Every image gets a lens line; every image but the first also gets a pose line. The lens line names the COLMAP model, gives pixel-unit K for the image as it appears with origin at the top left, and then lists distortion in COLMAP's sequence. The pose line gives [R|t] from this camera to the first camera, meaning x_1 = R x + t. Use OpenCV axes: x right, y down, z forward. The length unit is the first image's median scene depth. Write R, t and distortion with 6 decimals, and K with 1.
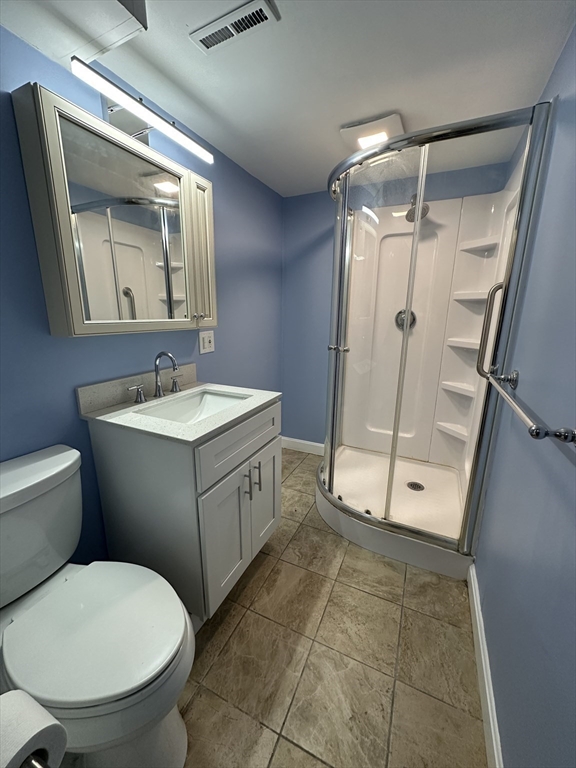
lens RADIAL K [[304.7, 0, 286.3], [0, 304.7, 384.8], [0, 0, 1]] dist [0.003425, -0.000196]
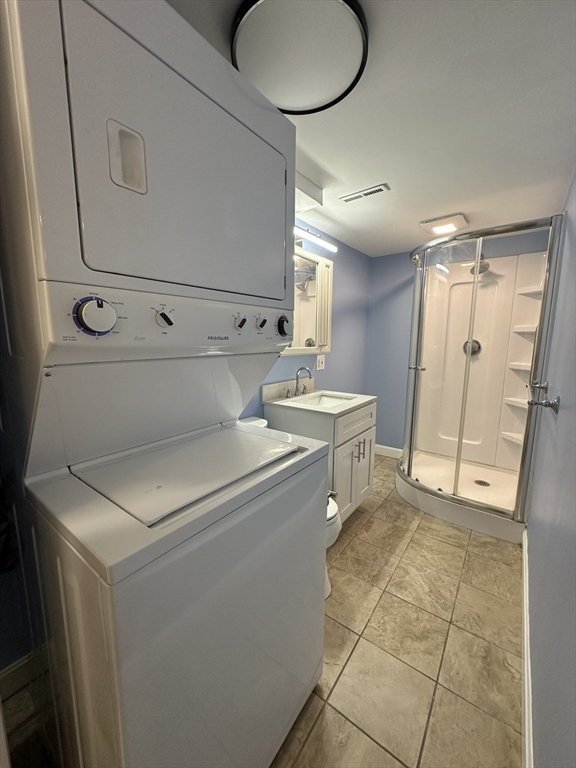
lens RADIAL K [[304.7, 0, 289.9], [0, 304.7, 384.0], [0, 0, 1]] dist [0.003425, -0.000196]
pose [[0.981139, 0.025132, -0.191665, -0.147946], [-0.042023, 0.995530, -0.084581, 0.108949], [0.188683, 0.091040, 0.977809, -0.525541]]
